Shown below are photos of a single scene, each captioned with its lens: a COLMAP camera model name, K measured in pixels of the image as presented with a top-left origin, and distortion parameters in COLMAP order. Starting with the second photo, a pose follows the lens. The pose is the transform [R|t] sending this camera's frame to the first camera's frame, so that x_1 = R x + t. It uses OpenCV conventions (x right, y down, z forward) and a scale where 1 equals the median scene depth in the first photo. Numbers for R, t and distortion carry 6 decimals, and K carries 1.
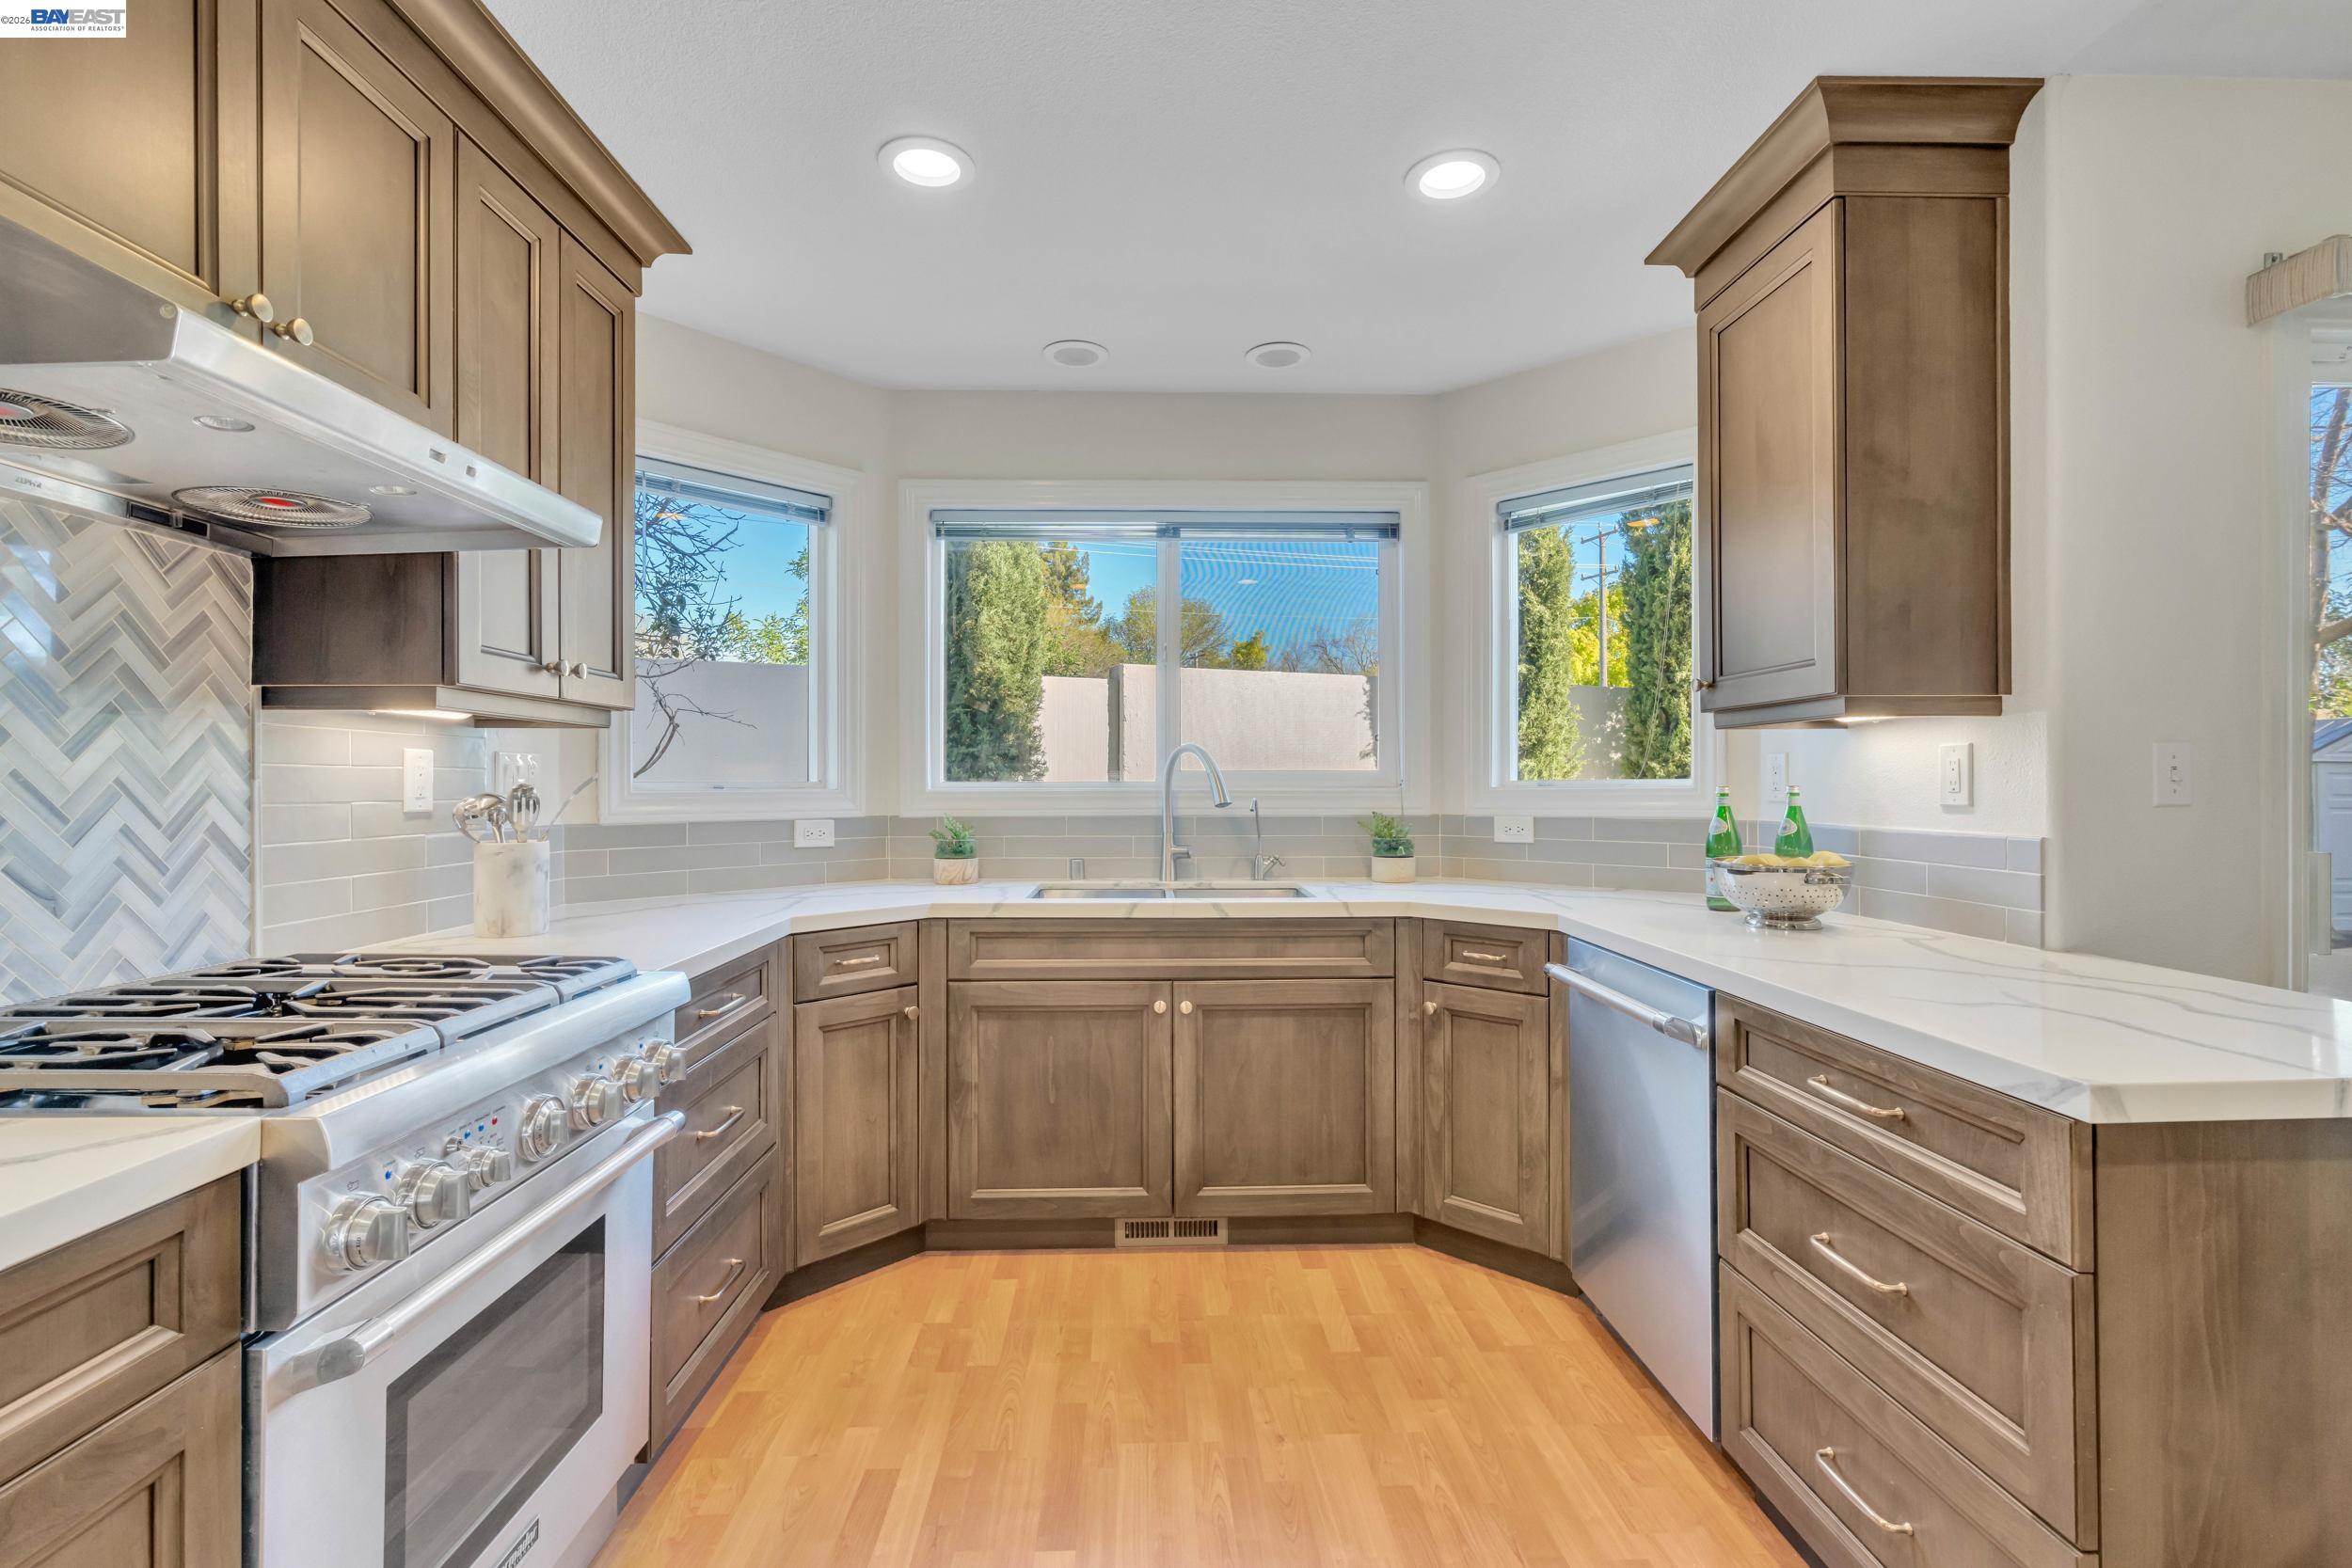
lens RADIAL K [[1058.1, 0, 1176.0], [0, 1058.1, 784.0], [0, 0, 1]] dist [0.000514, 0.000753]
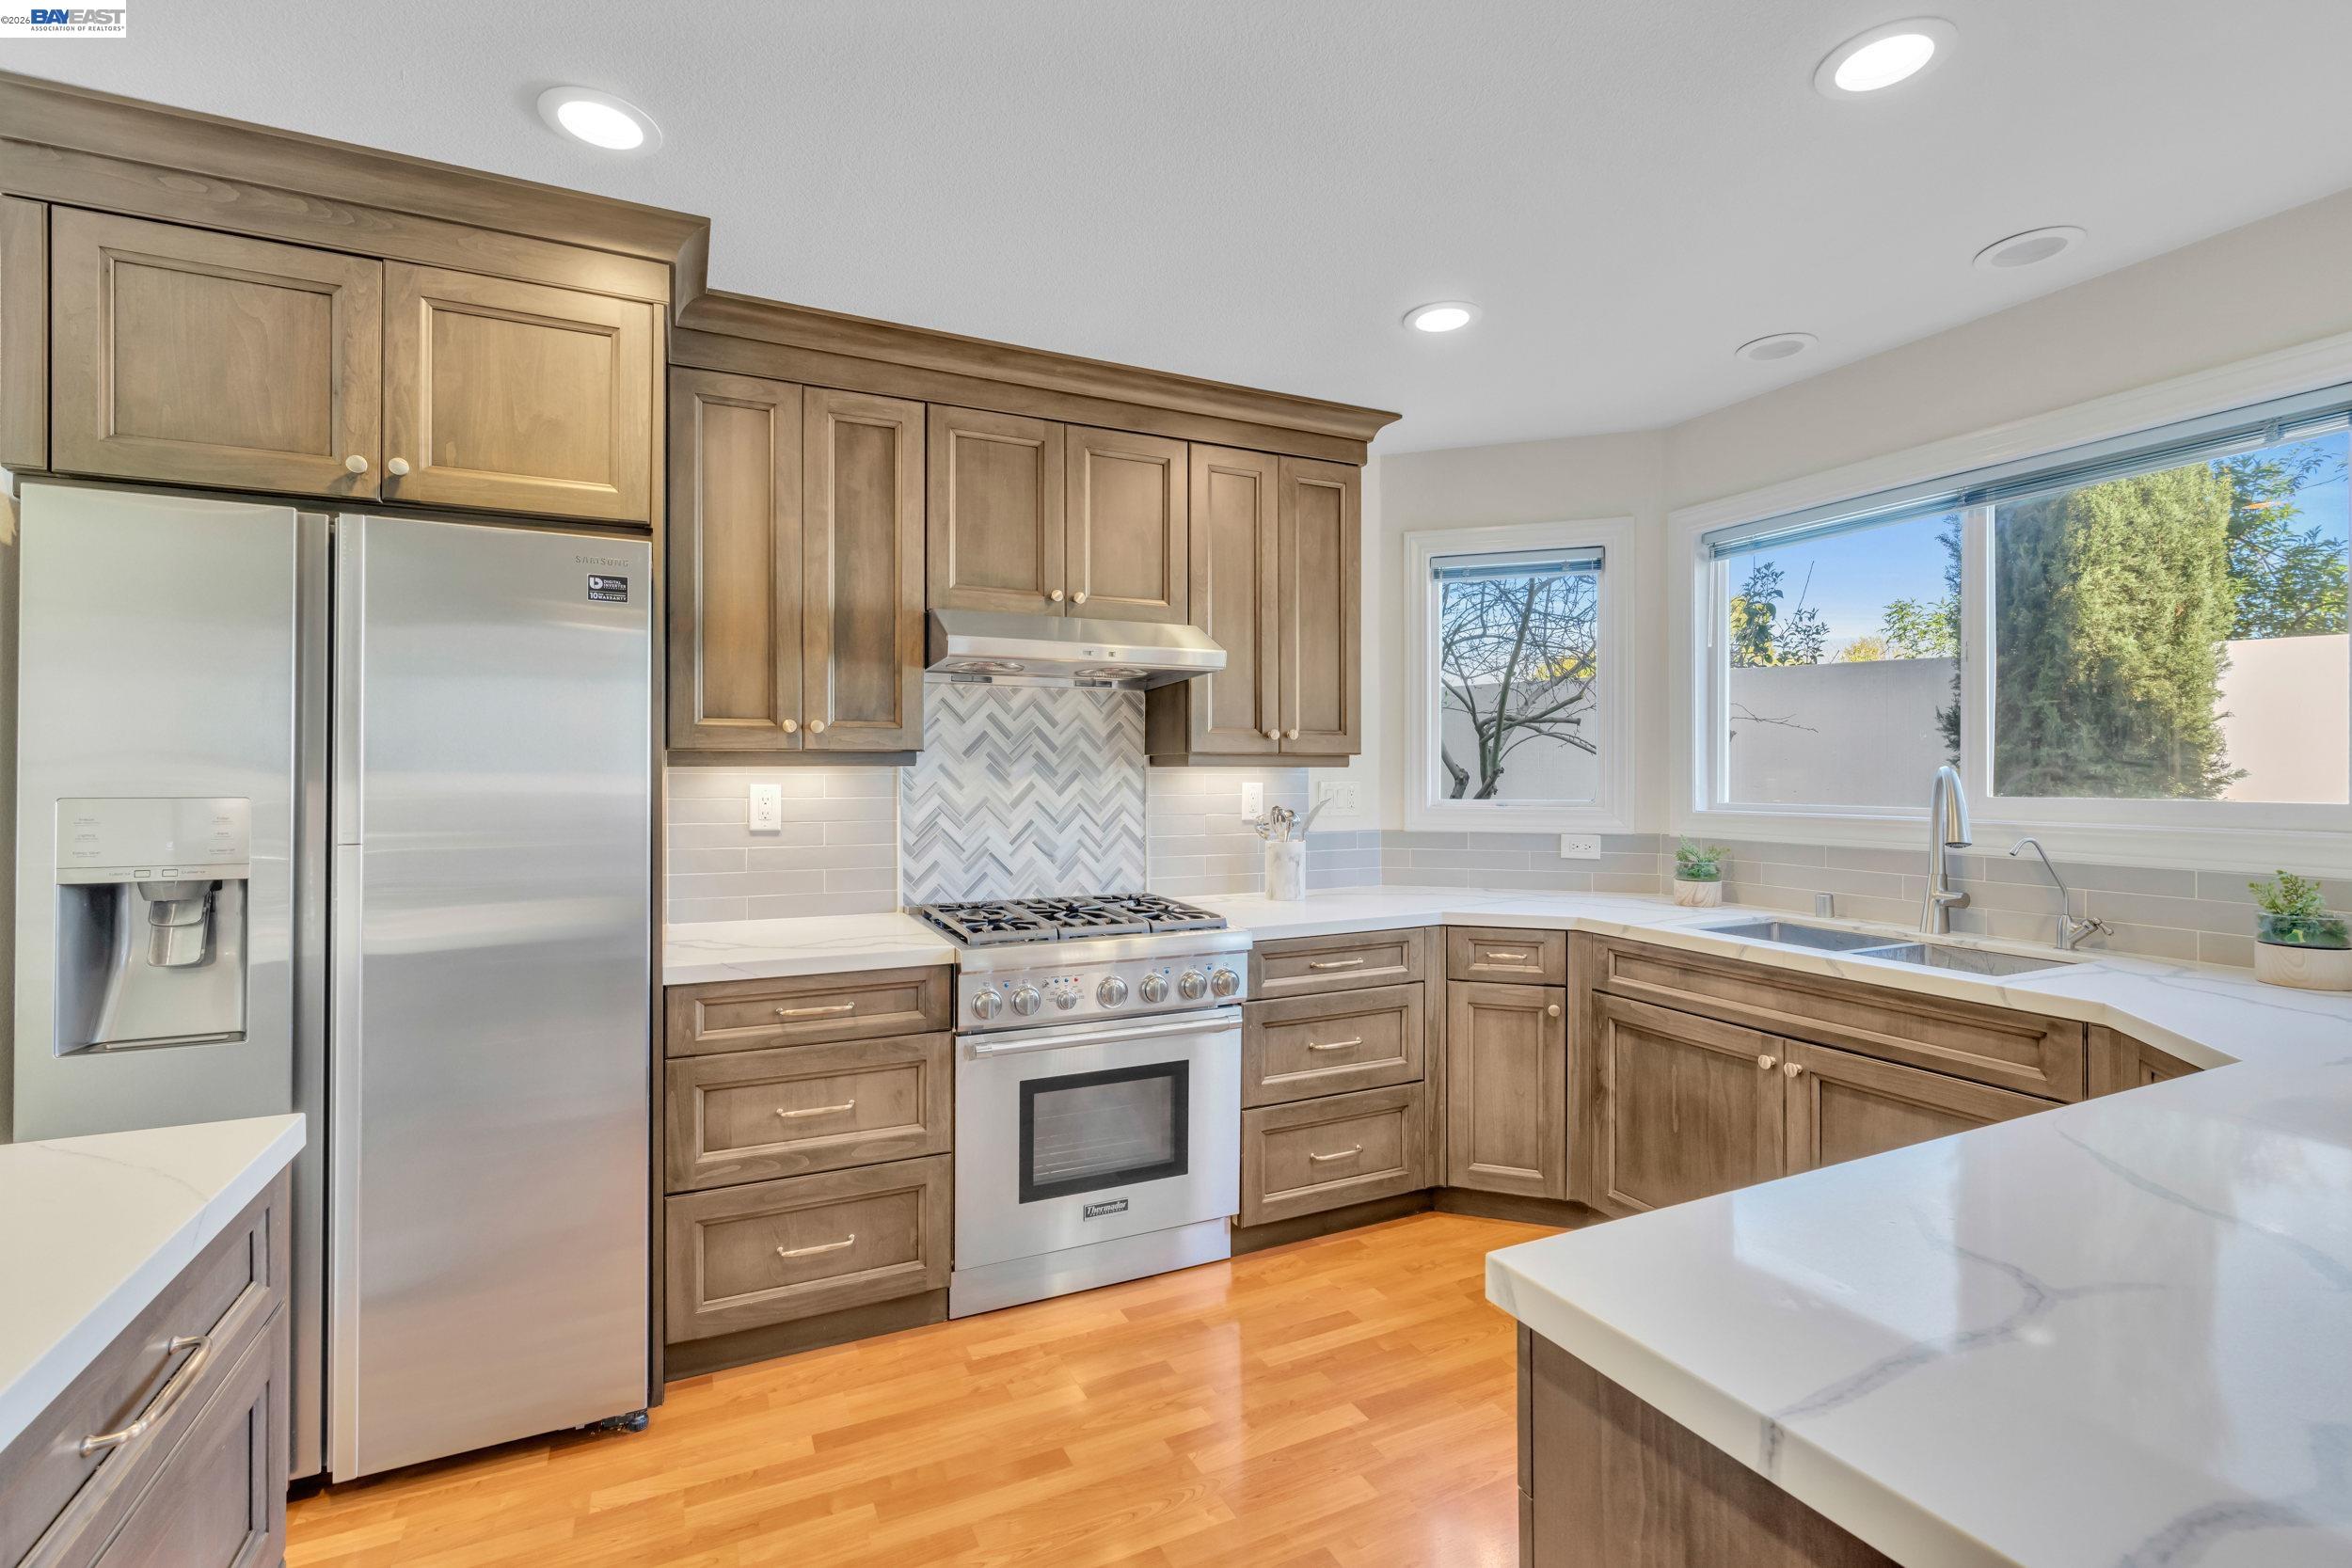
lens RADIAL K [[1055.2, 0, 1171.7], [0, 1055.2, 773.1], [0, 0, 1]] dist [0.000492, 0.000643]
pose [[0.399817, 0.002281, -0.916592, 0.646464], [-0.000035, 0.999997, 0.002473, -0.043607], [0.916595, -0.000957, 0.399816, 0.172627]]
